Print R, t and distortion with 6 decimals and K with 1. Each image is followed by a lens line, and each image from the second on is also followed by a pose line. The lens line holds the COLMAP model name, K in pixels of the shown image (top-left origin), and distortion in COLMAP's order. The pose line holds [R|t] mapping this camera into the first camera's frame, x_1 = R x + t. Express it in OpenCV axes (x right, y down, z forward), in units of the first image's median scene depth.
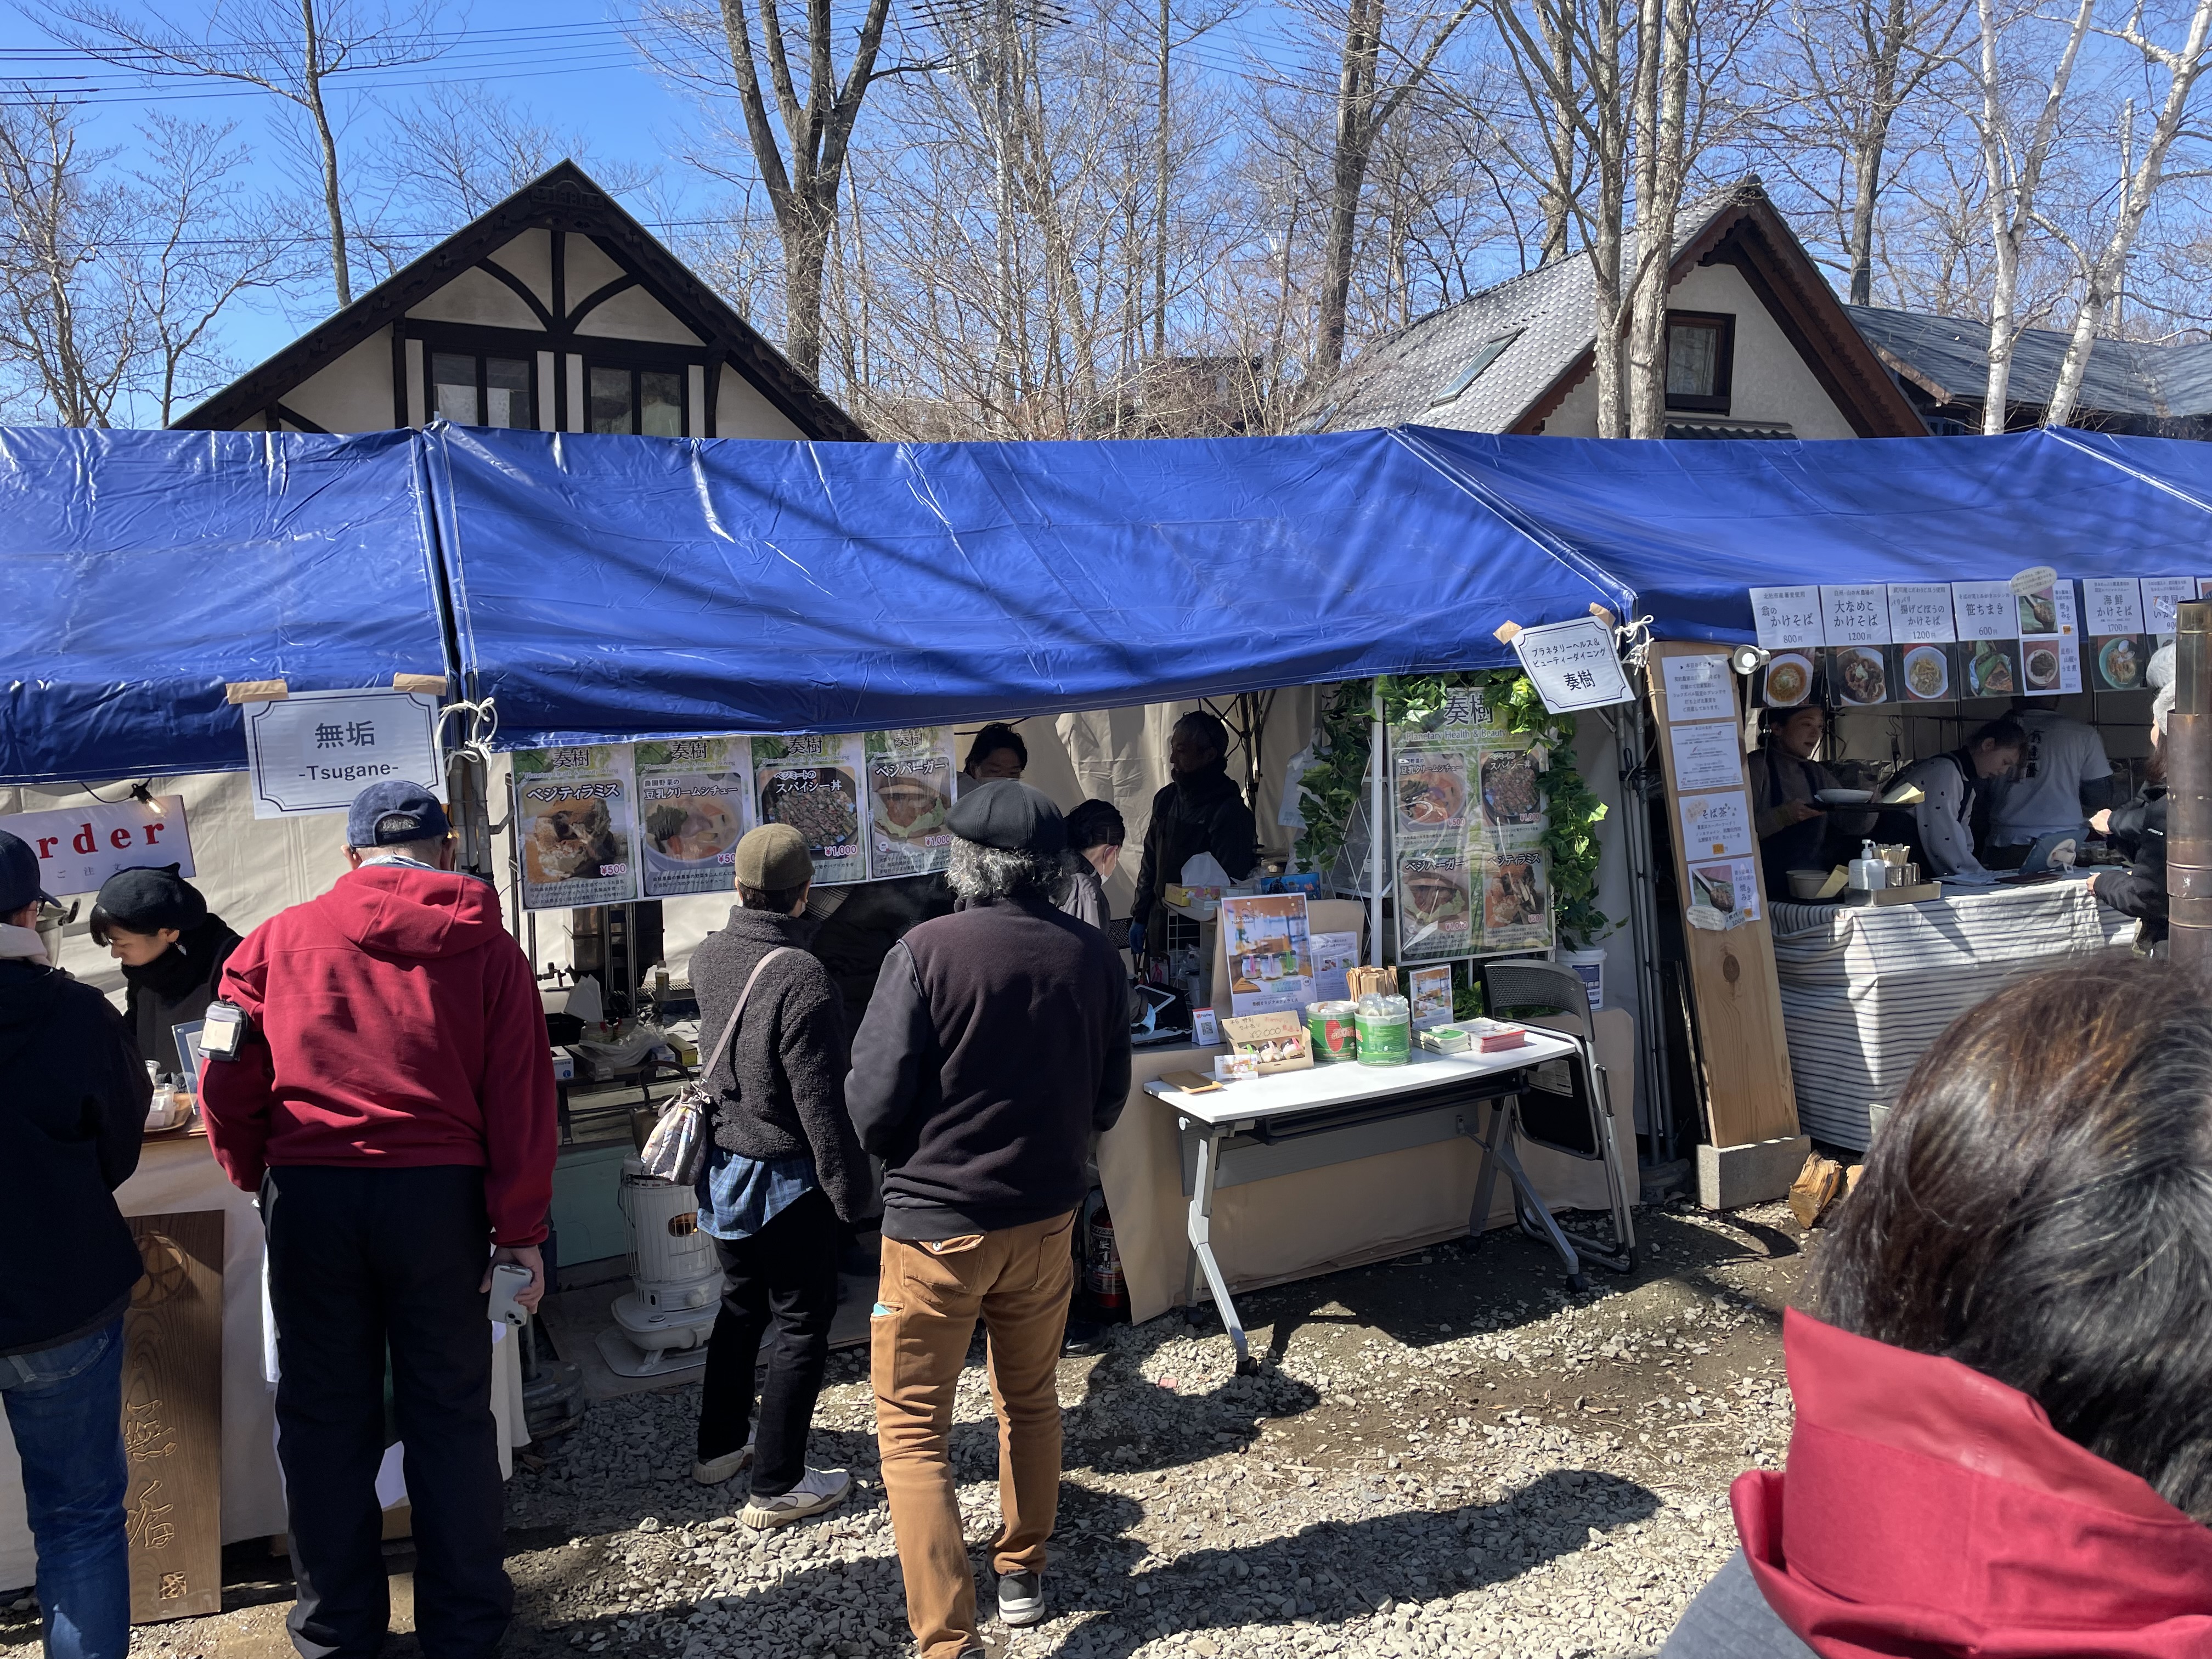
lens RADIAL K [[1678.5, 0, 1108.6], [0, 1678.5, 834.3], [0, 0, 1]] dist [0.090700, -0.102546]
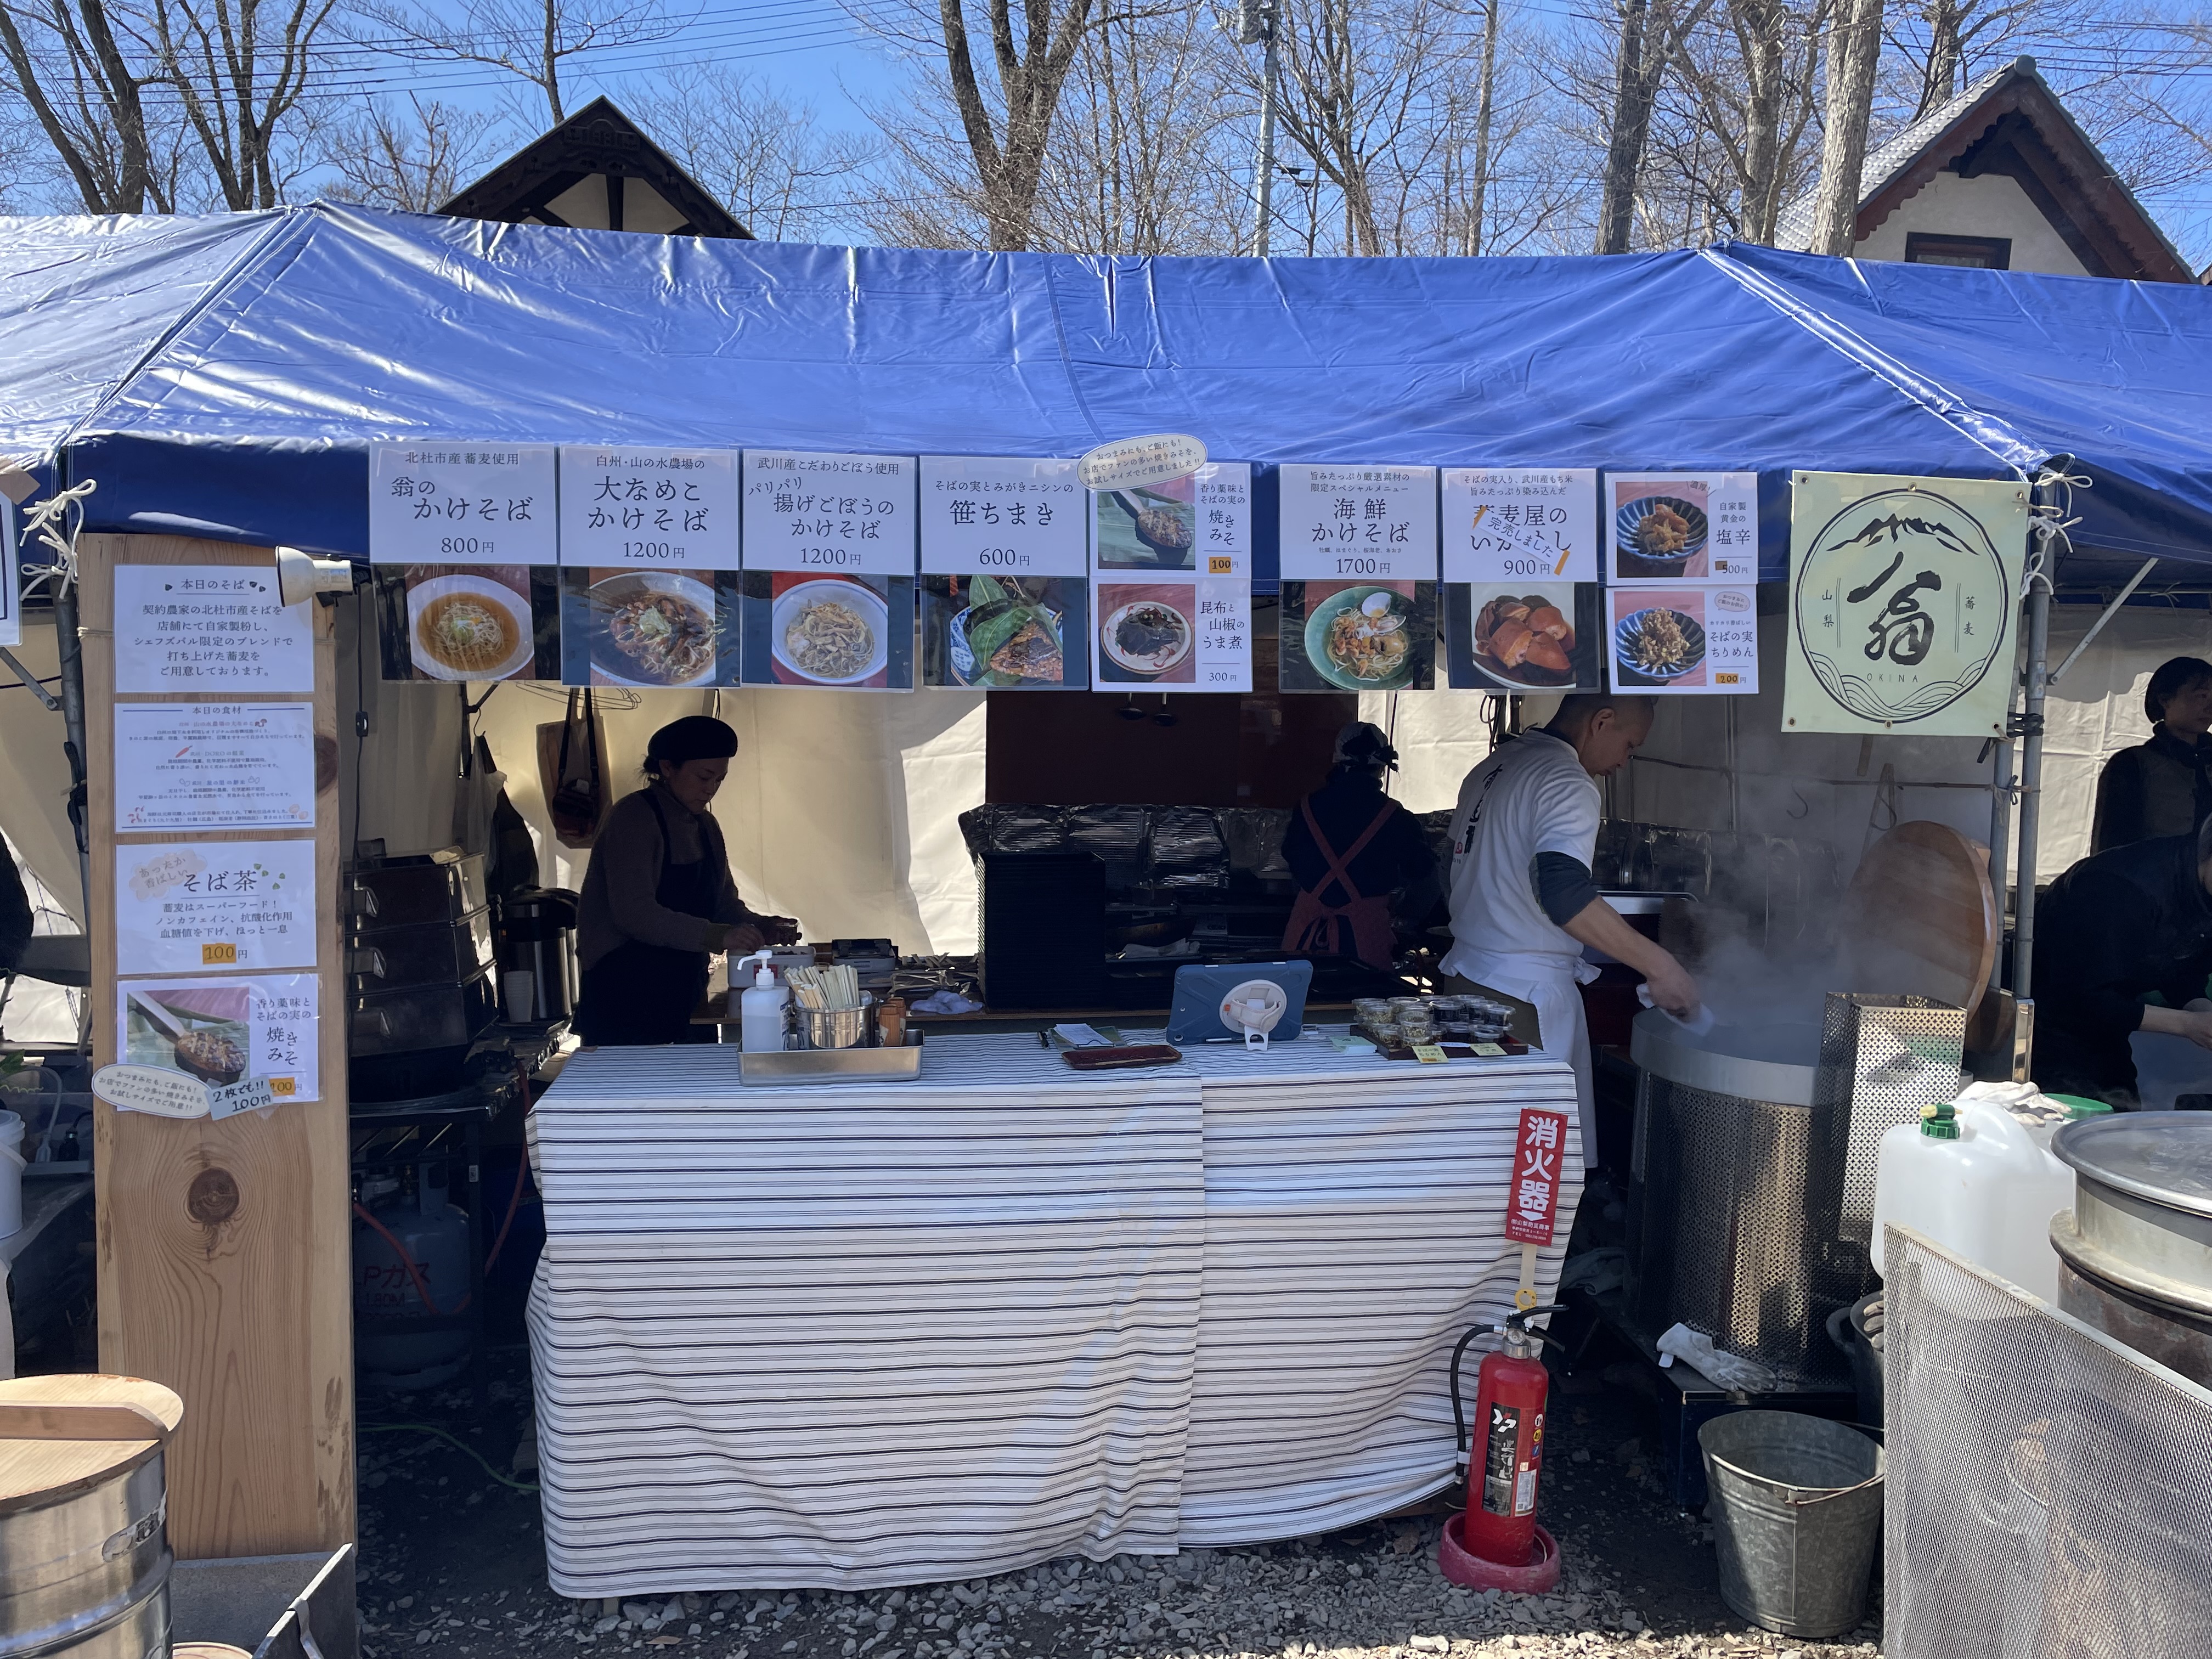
lens RADIAL K [[1678.5, 0, 1098.9], [0, 1678.5, 844.7], [0, 0, 1]] dist [0.090700, -0.102546]
pose [[0.964083, 0.067513, -0.256876, 0.666093], [-0.067402, 0.997683, 0.009249, -0.041164], [0.256905, 0.008397, 0.966400, 0.526736]]
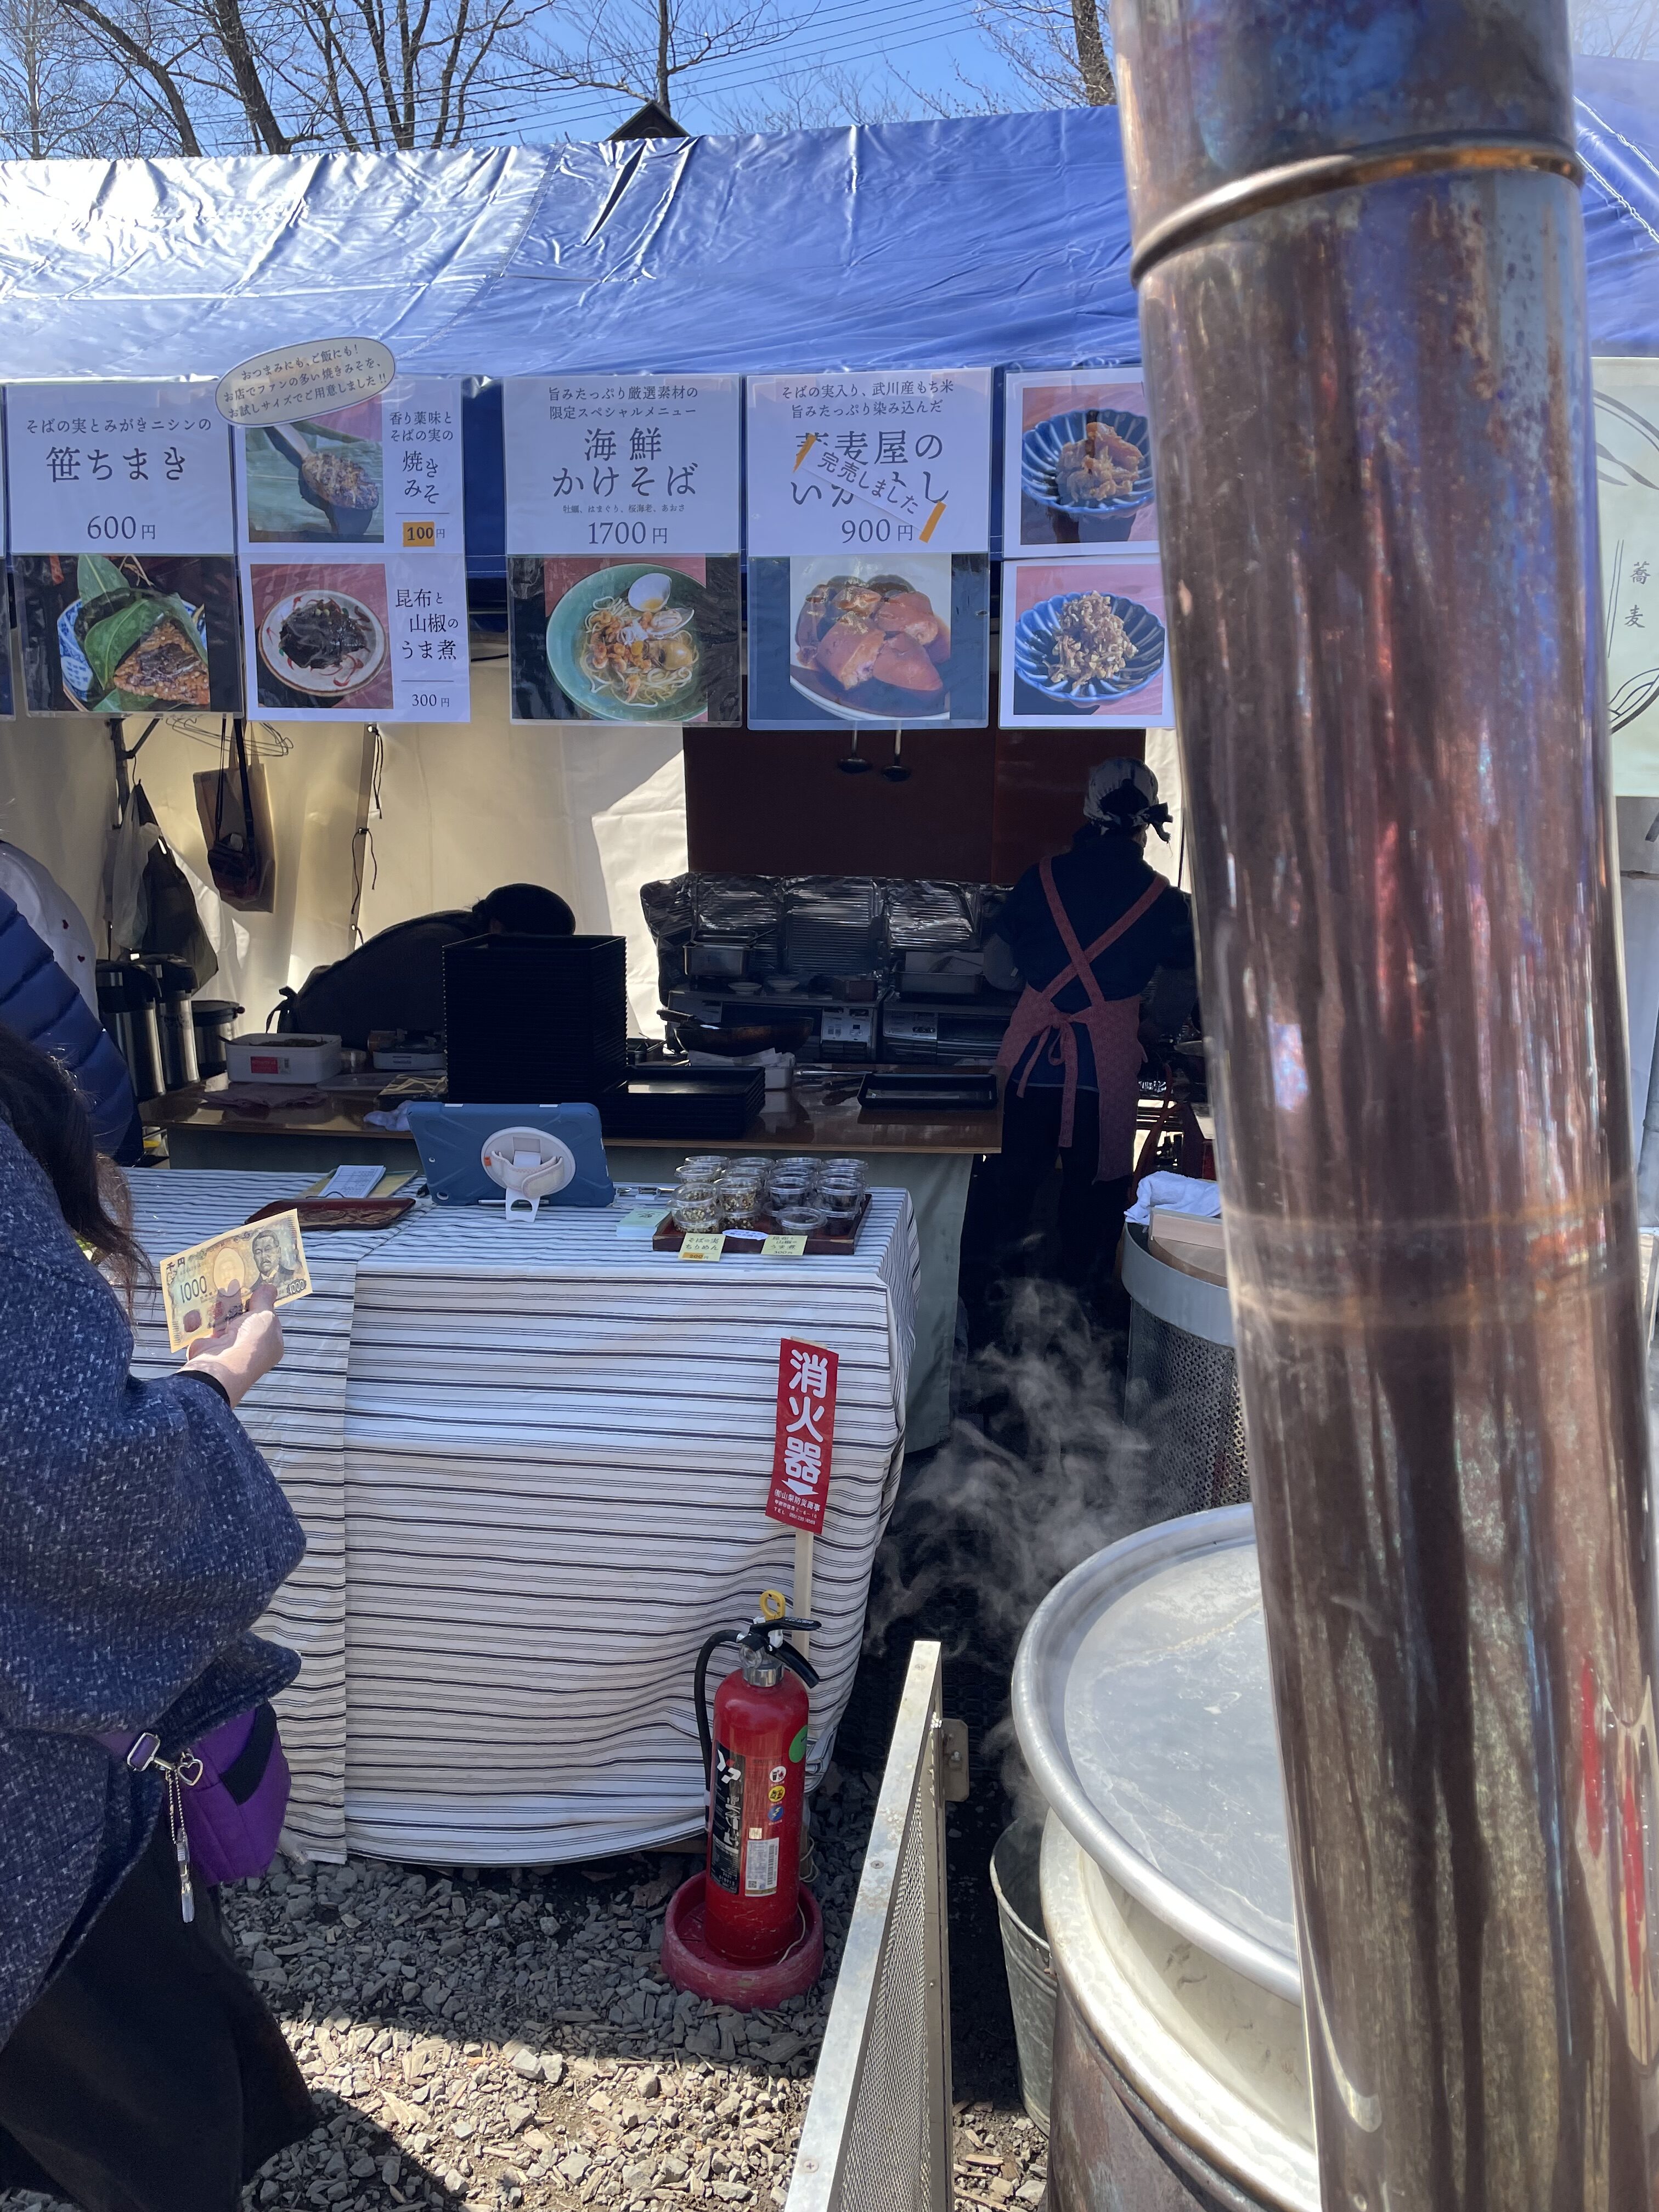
lens RADIAL K [[1678.5, 0, 822.0], [0, 1678.5, 1105.6], [0, 0, 1]] dist [0.090700, -0.102546]
pose [[0.863370, 0.147997, -0.482379, 0.823274], [-0.087823, 0.985501, 0.145172, -0.063754], [0.496870, -0.082973, 0.863849, 0.745328]]
